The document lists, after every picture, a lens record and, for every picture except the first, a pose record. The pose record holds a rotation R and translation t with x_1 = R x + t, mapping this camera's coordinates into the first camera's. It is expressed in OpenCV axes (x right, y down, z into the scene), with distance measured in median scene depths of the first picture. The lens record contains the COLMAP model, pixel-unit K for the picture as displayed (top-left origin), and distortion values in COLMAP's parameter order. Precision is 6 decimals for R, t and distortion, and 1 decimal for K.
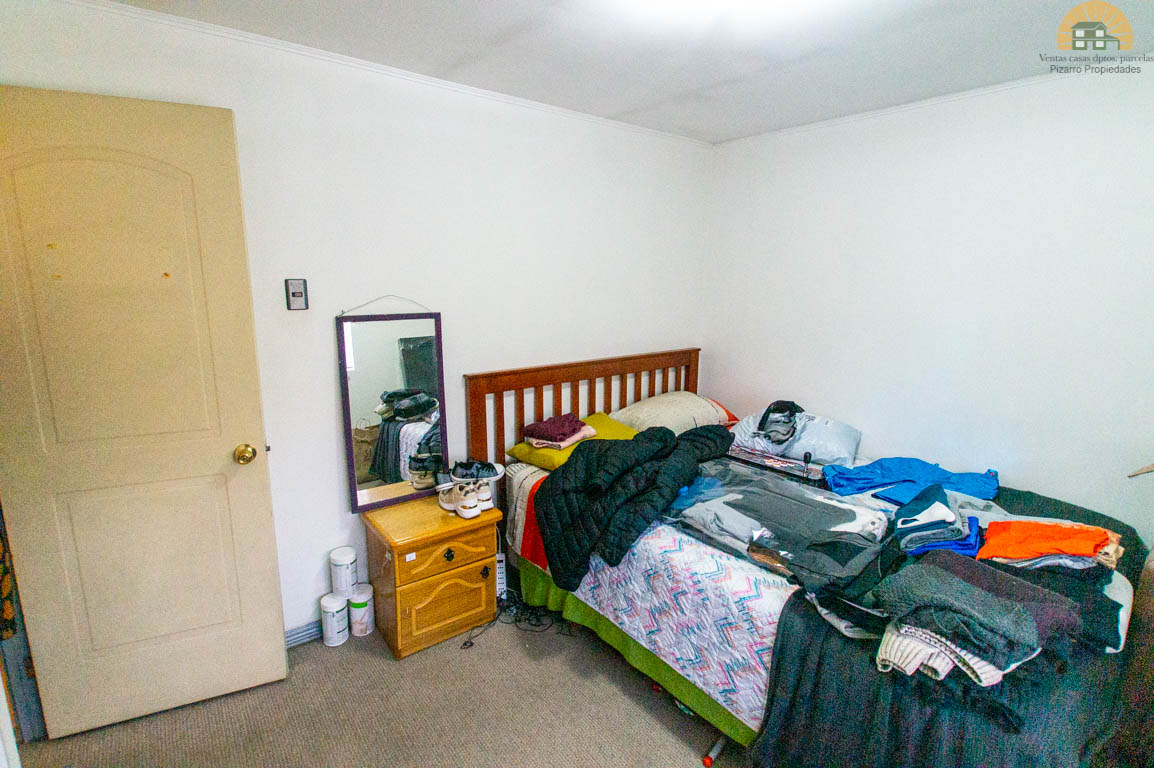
lens RADIAL K [[551.7, 0, 572.4], [0, 551.7, 377.3], [0, 0, 1]] dist [-0.001176, 0.000192]
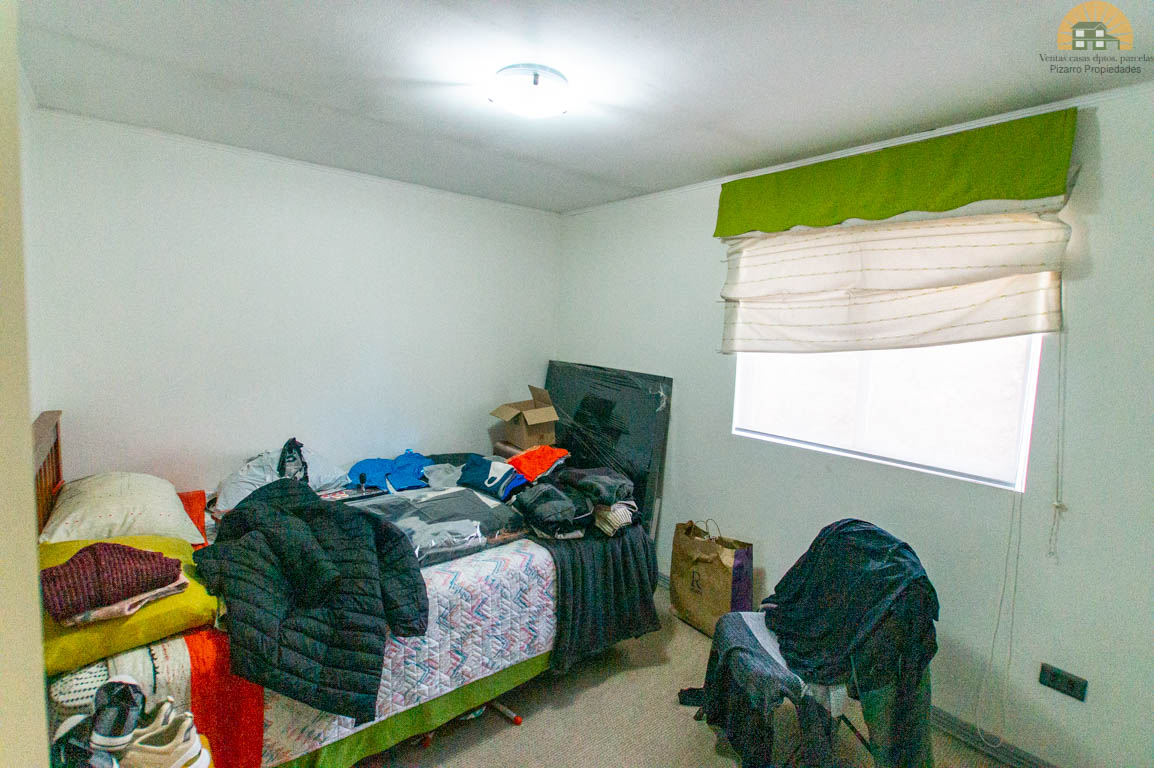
lens RADIAL K [[551.7, 0, 572.4], [0, 551.7, 377.3], [0, 0, 1]] dist [-0.001176, 0.000192]
pose [[-0.039951, -0.101225, 0.994061, -0.868518], [0.144824, 0.983764, 0.105996, -0.139591], [-0.988651, 0.148199, -0.024643, 0.807801]]
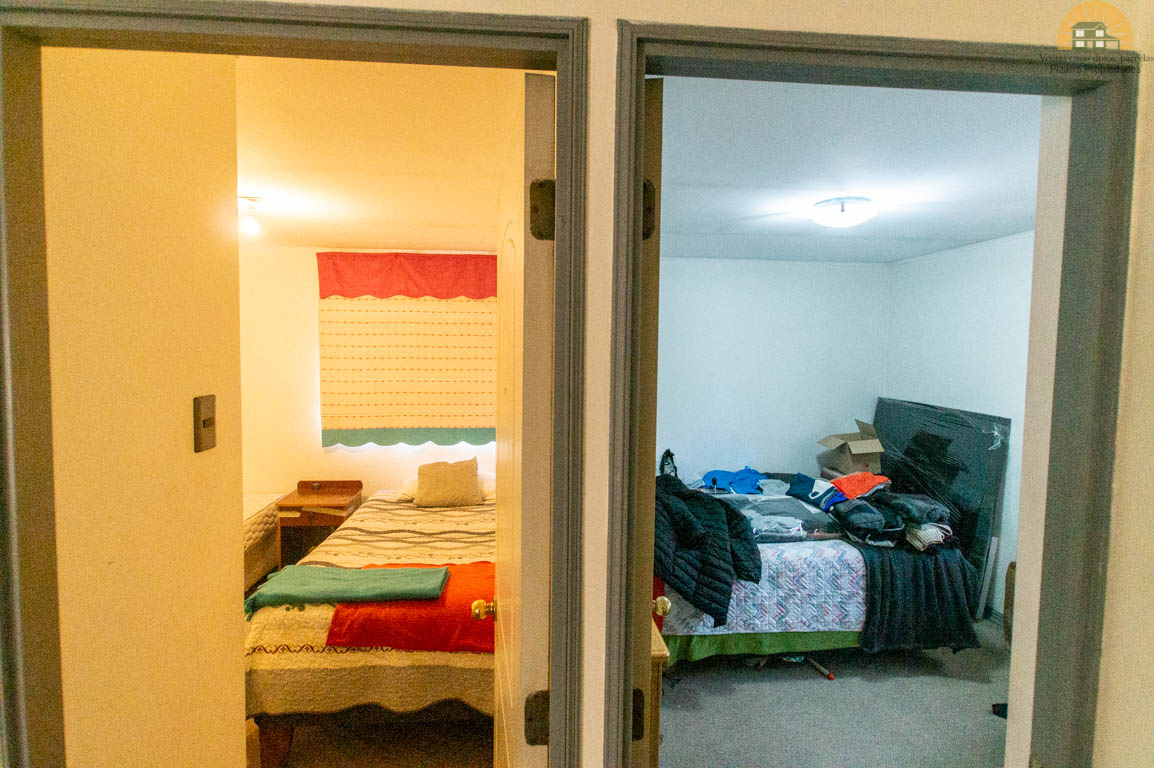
lens RADIAL K [[551.7, 0, 572.4], [0, 551.7, 377.3], [0, 0, 1]] dist [-0.001176, 0.000192]
pose [[0.522768, -0.047506, 0.851150, -1.415096], [0.148881, 0.988189, -0.036287, -0.184953], [-0.839373, 0.145690, 0.523667, 0.678475]]
